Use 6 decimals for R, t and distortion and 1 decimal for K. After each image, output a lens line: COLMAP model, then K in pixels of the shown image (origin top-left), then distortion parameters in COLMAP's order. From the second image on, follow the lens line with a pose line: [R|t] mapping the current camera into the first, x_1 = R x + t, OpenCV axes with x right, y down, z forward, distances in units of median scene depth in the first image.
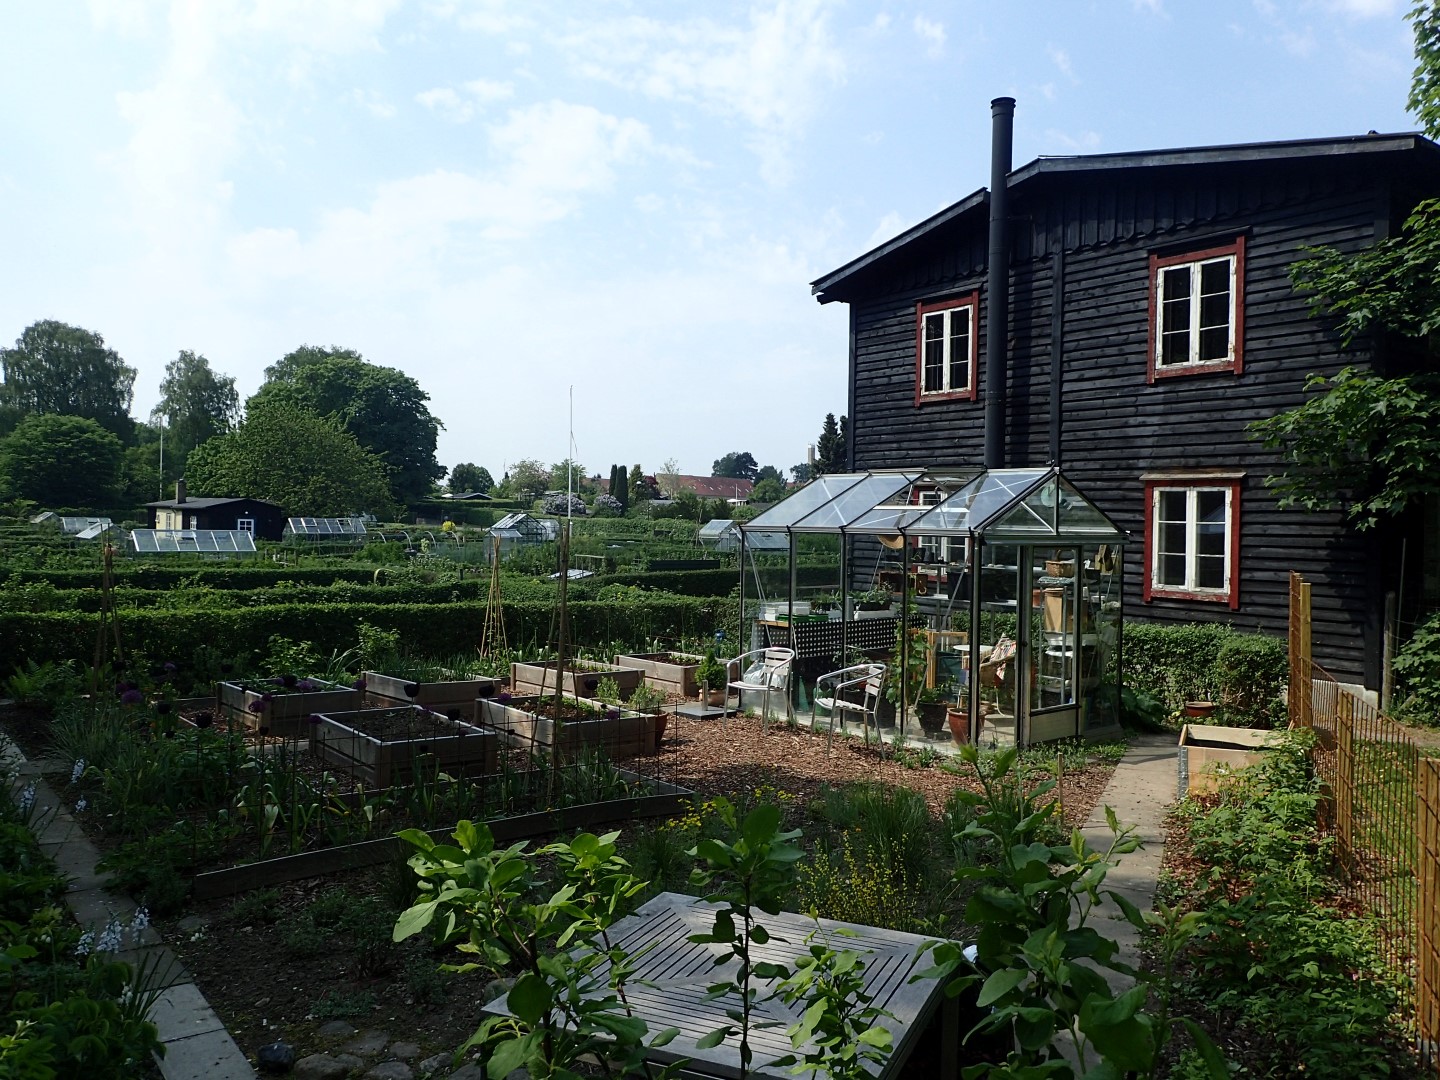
lens RADIAL K [[1097.7, 0, 720.0], [0, 1097.7, 540.0], [0, 0, 1]] dist [0.061846, -0.006644]
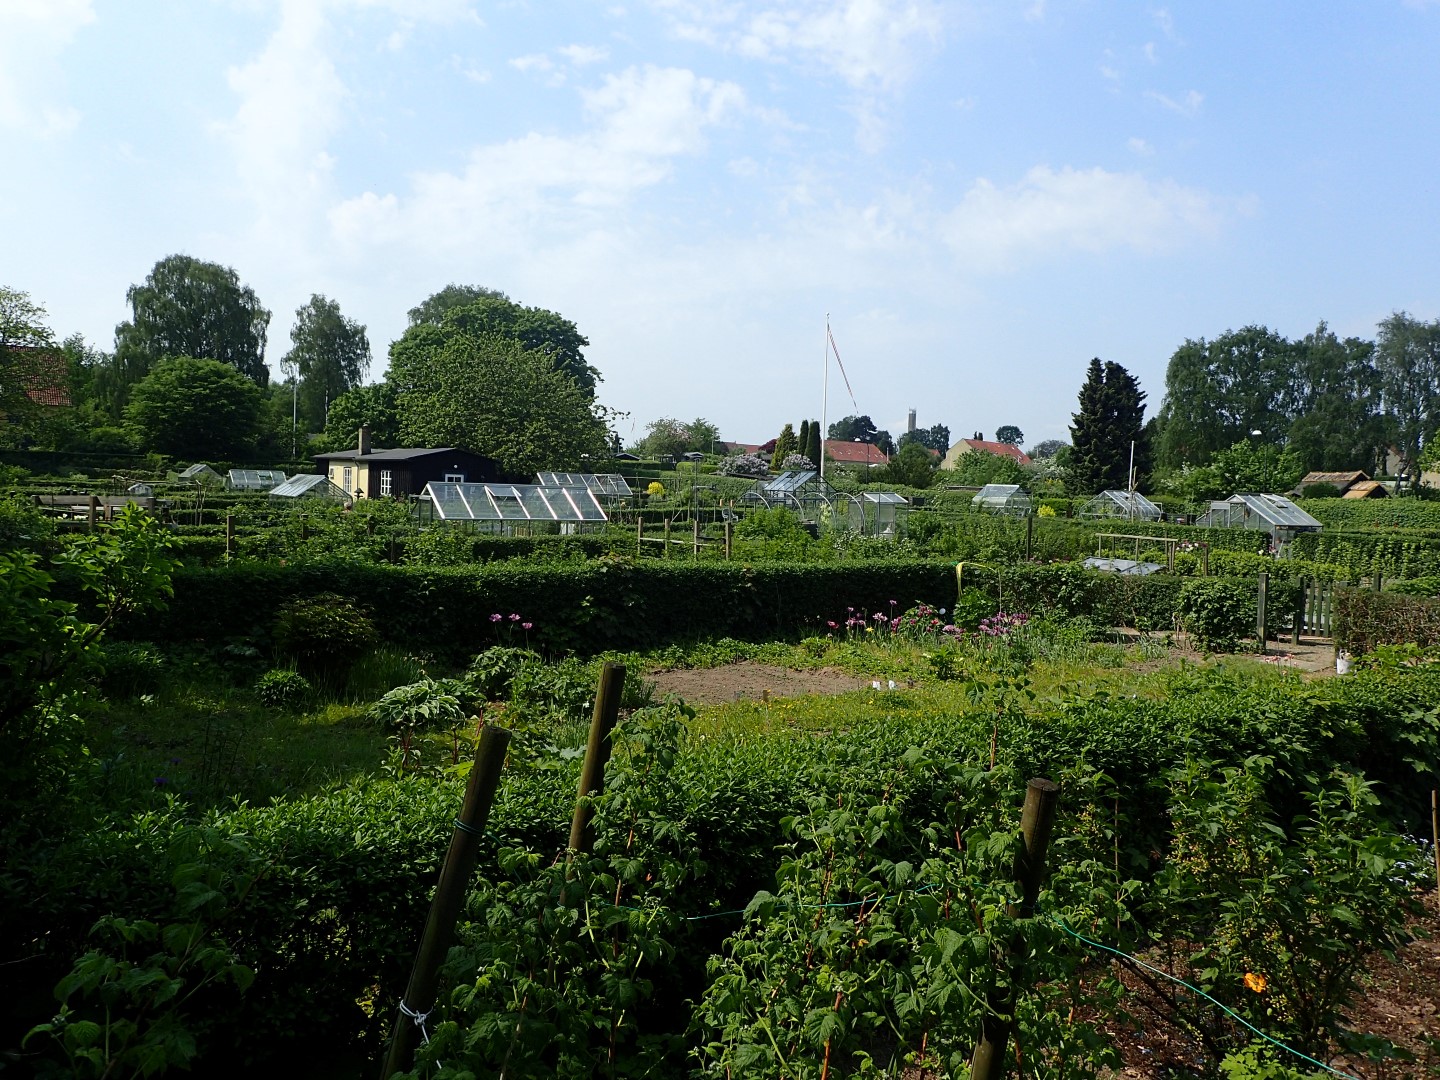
lens RADIAL K [[1065.6, 0, 739.7], [0, 1065.6, 548.5], [0, 0, 1]] dist [0.033217, 0.003433]
pose [[0.998845, 0.016366, -0.045165, -0.099121], [-0.014535, 0.999070, 0.040591, -0.000501], [0.045787, -0.039888, 0.998155, 0.136508]]
